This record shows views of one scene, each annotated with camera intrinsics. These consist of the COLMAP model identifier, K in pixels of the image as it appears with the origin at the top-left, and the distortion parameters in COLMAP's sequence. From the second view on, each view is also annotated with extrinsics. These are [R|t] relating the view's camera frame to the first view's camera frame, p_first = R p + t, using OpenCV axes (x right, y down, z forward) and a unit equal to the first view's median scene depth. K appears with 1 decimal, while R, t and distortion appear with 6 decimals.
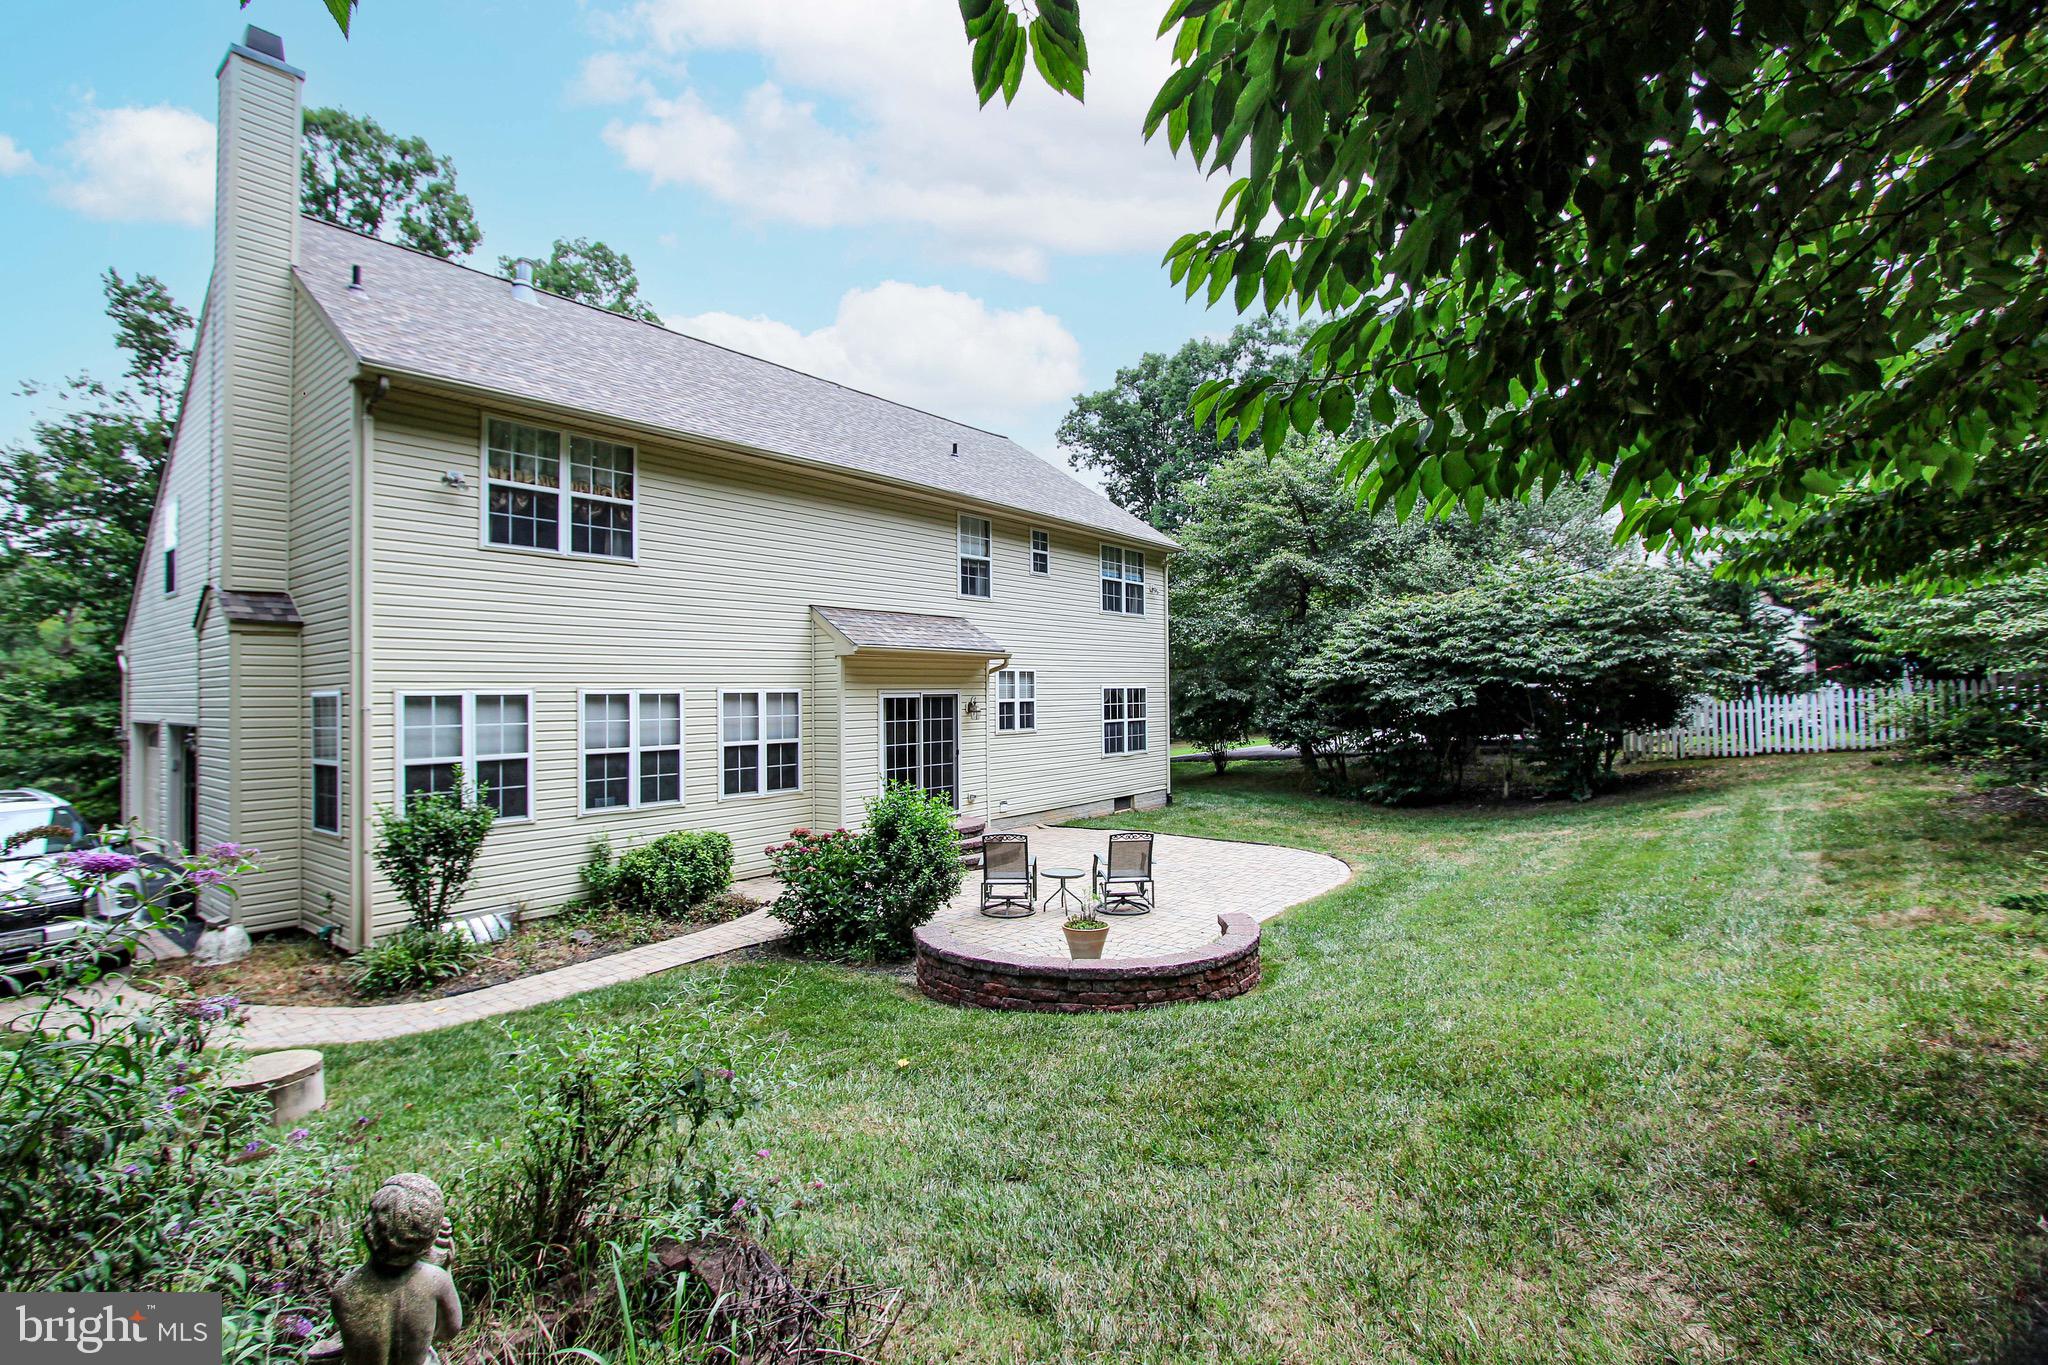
lens RADIAL K [[944.6, 0, 1031.7], [0, 944.6, 688.6], [0, 0, 1]] dist [-0.023333, 0.003065]
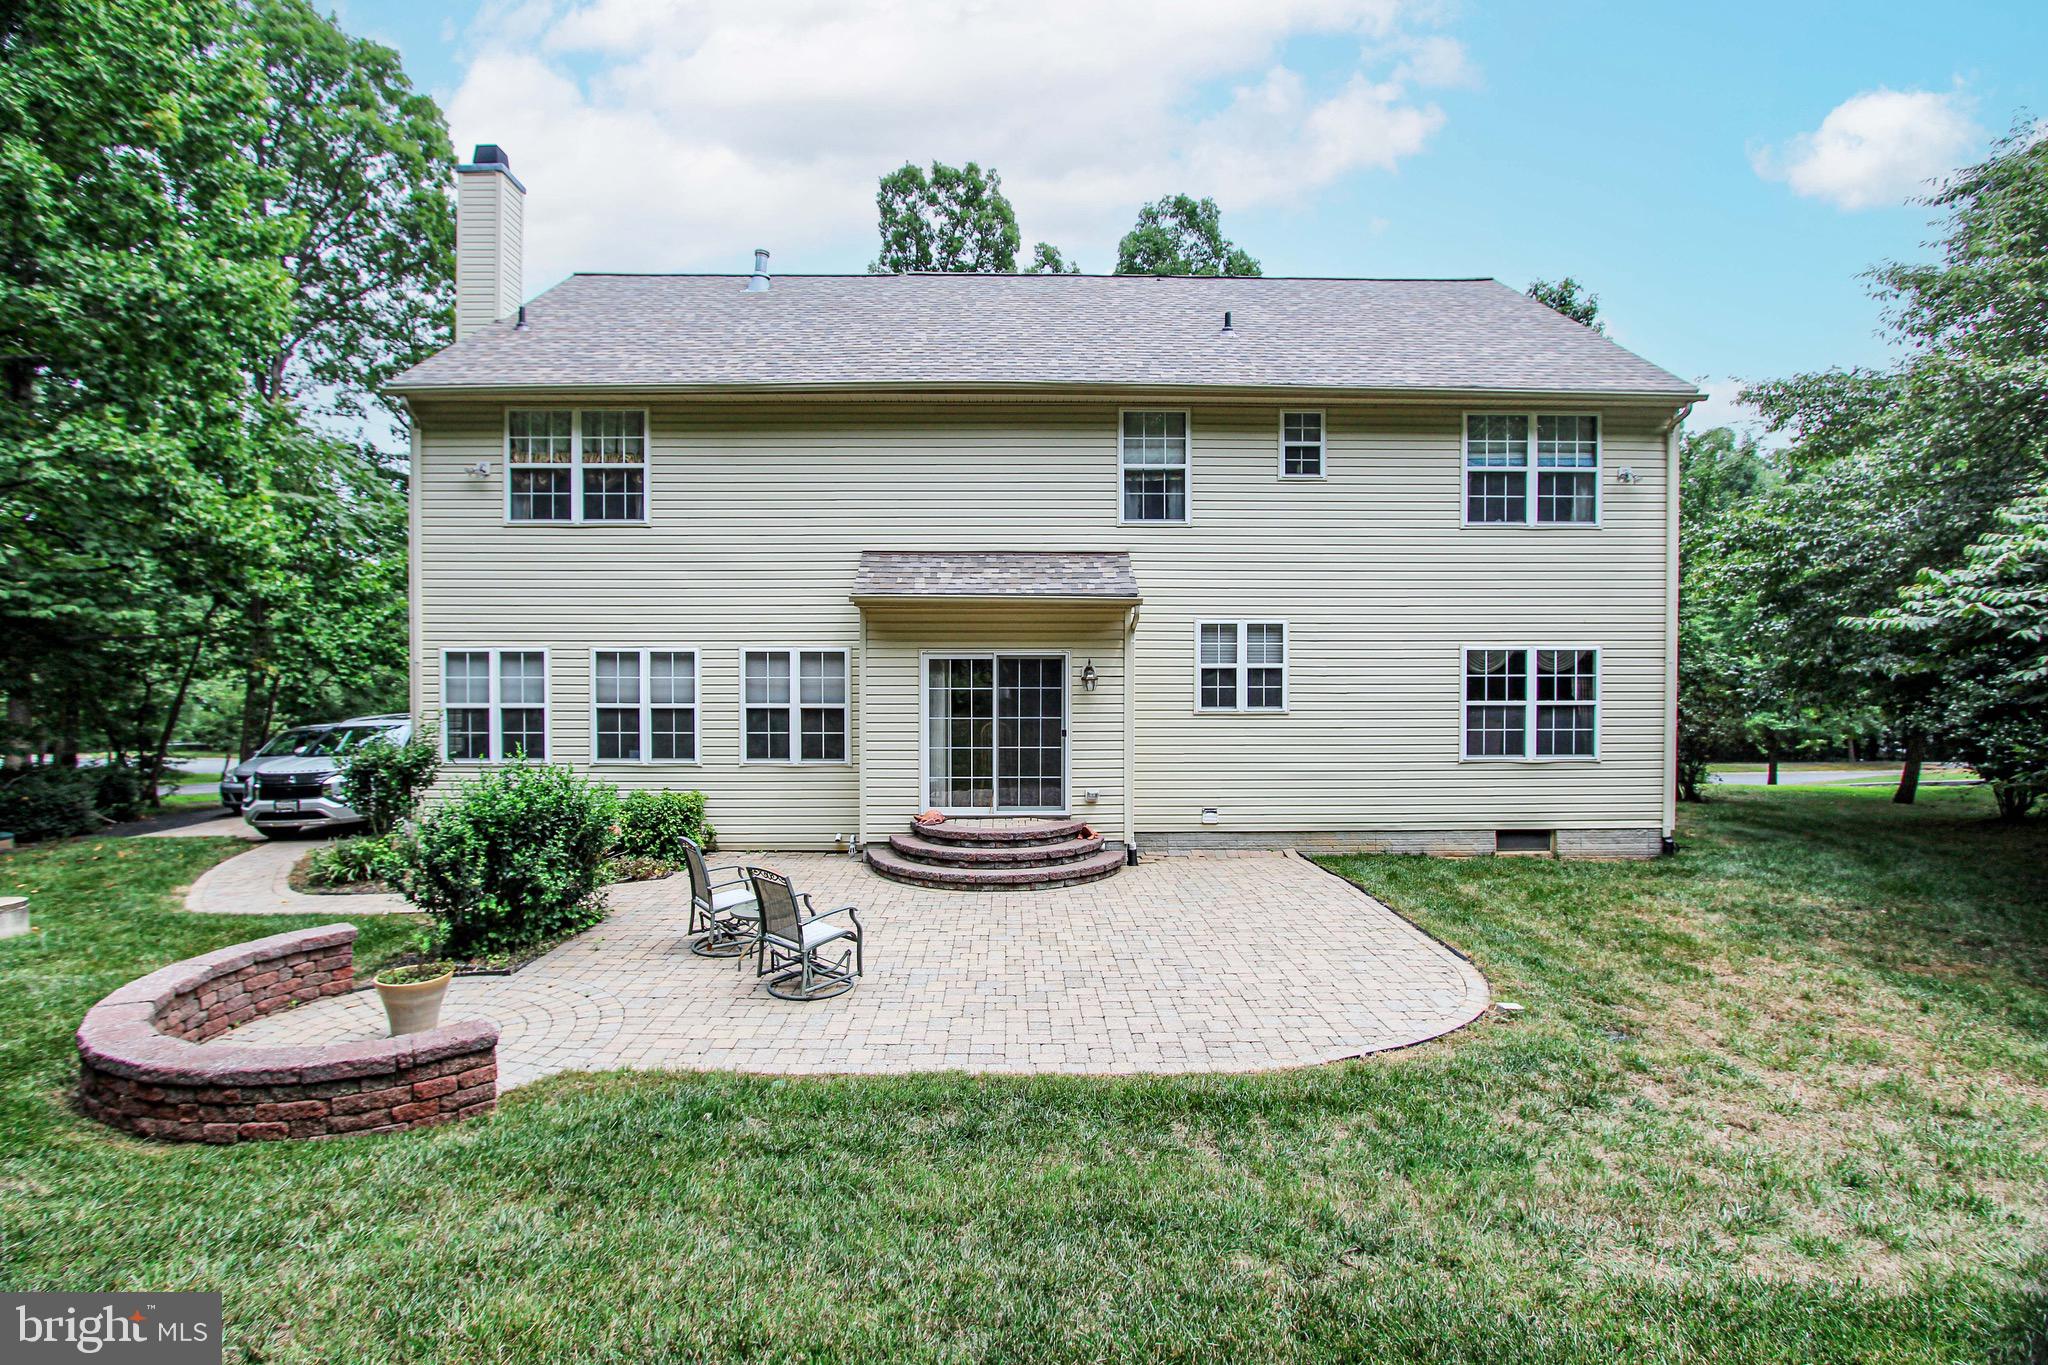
lens RADIAL K [[944.6, 0, 1031.0], [0, 944.6, 685.3], [0, 0, 1]] dist [-0.023333, 0.003065]
pose [[0.630620, 0.036241, -0.775245, 0.547026], [-0.004180, 0.999053, 0.043304, -0.003655], [0.776081, -0.024068, 0.630174, 0.574127]]
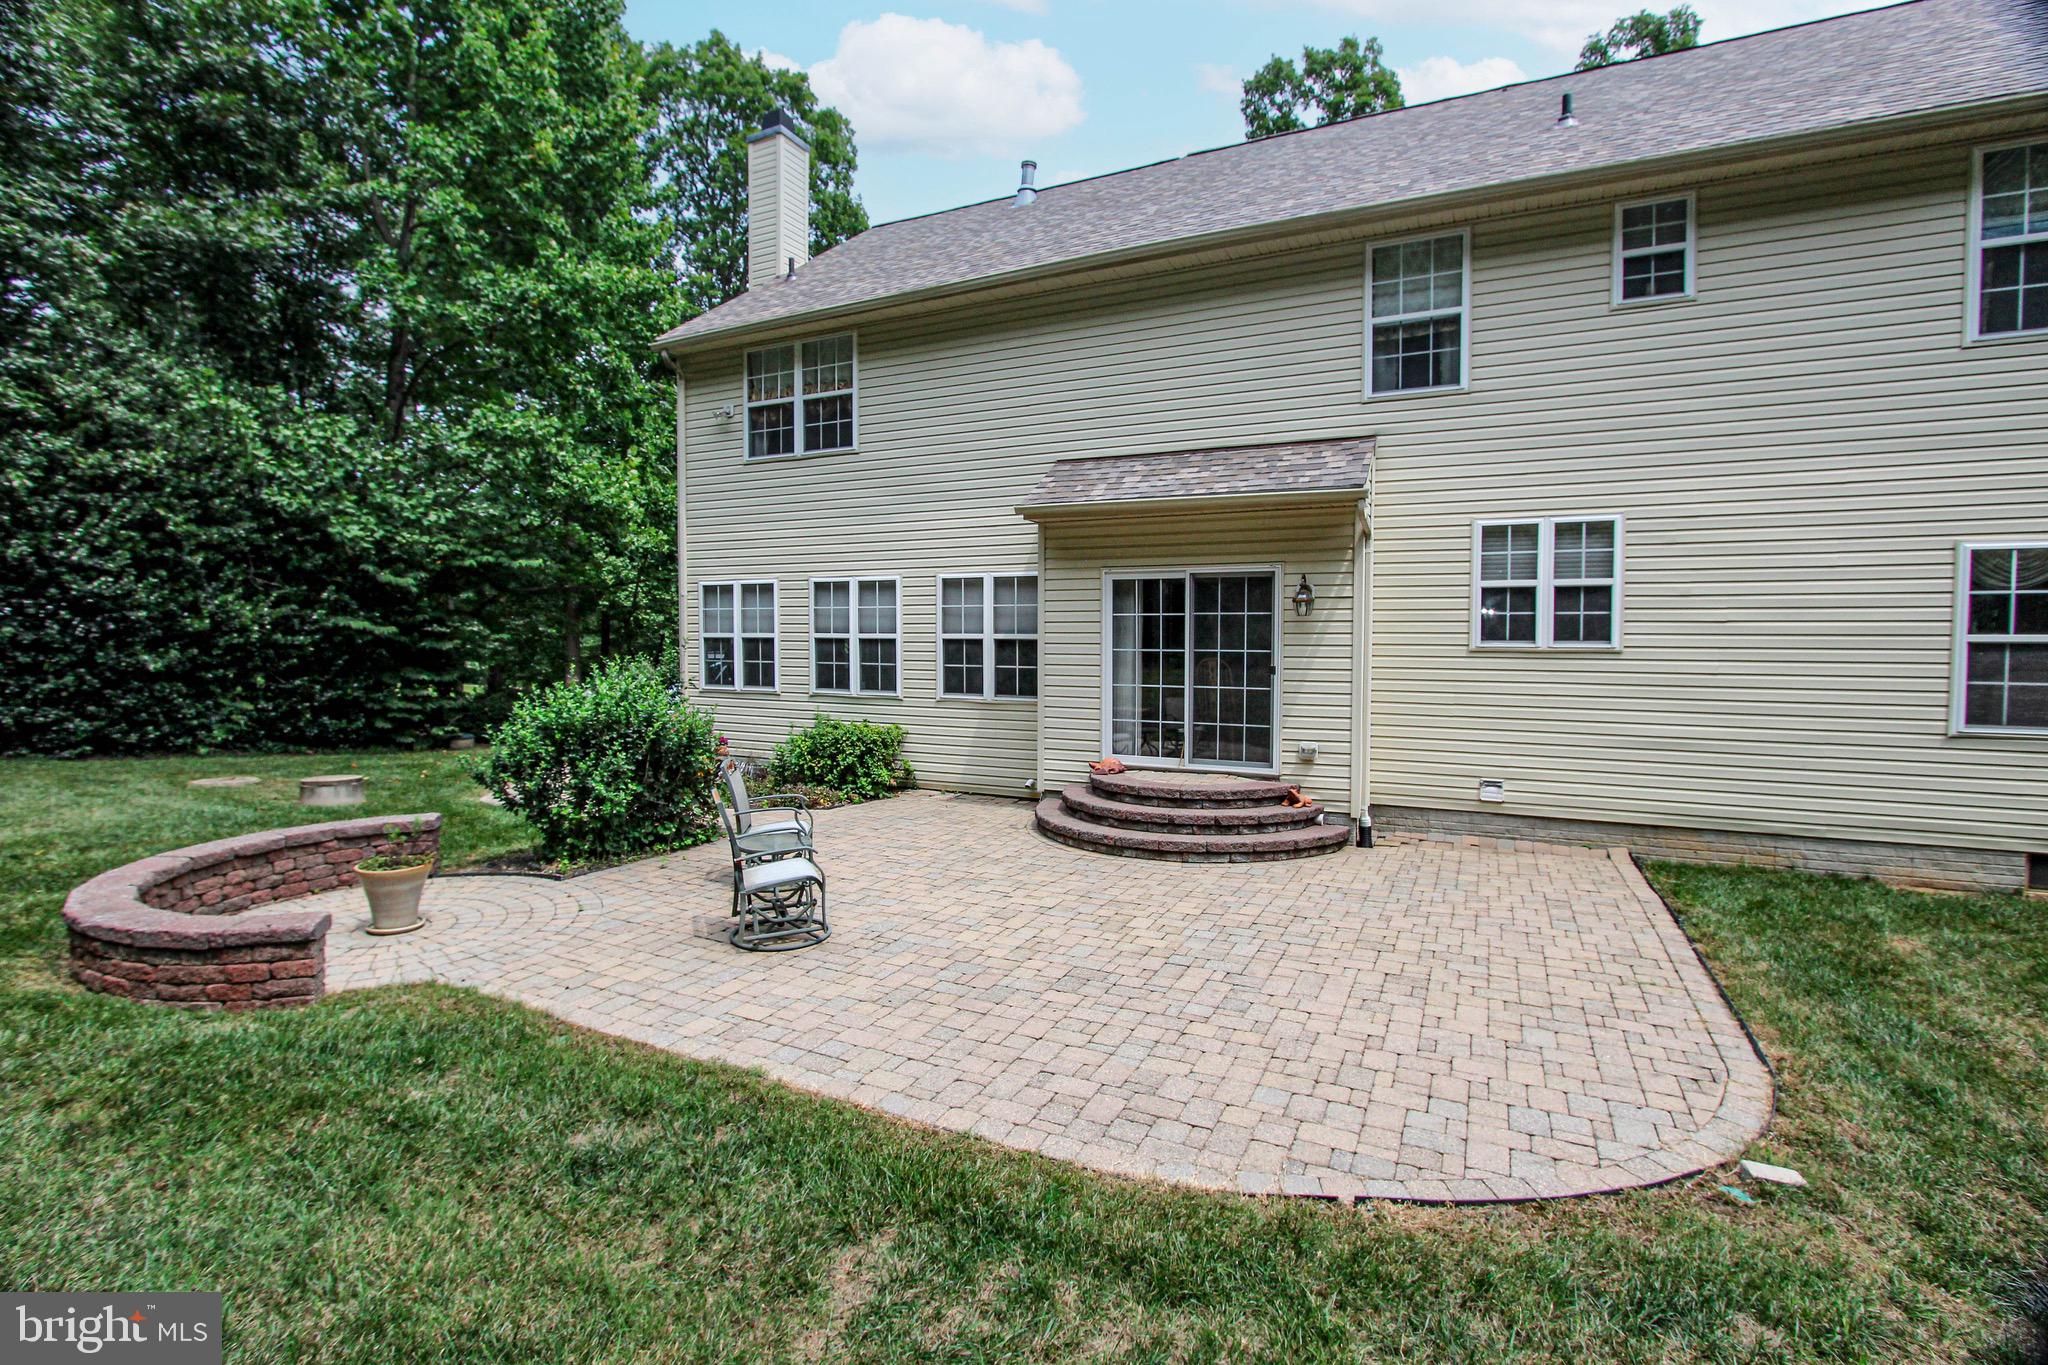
lens RADIAL K [[944.6, 0, 1023.1], [0, 944.6, 676.4], [0, 0, 1]] dist [-0.023333, 0.003065]
pose [[0.203865, 0.068322, -0.976612, 0.524858], [0.006285, 0.997450, 0.071092, 0.031101], [0.978979, -0.020632, 0.202916, 0.821655]]
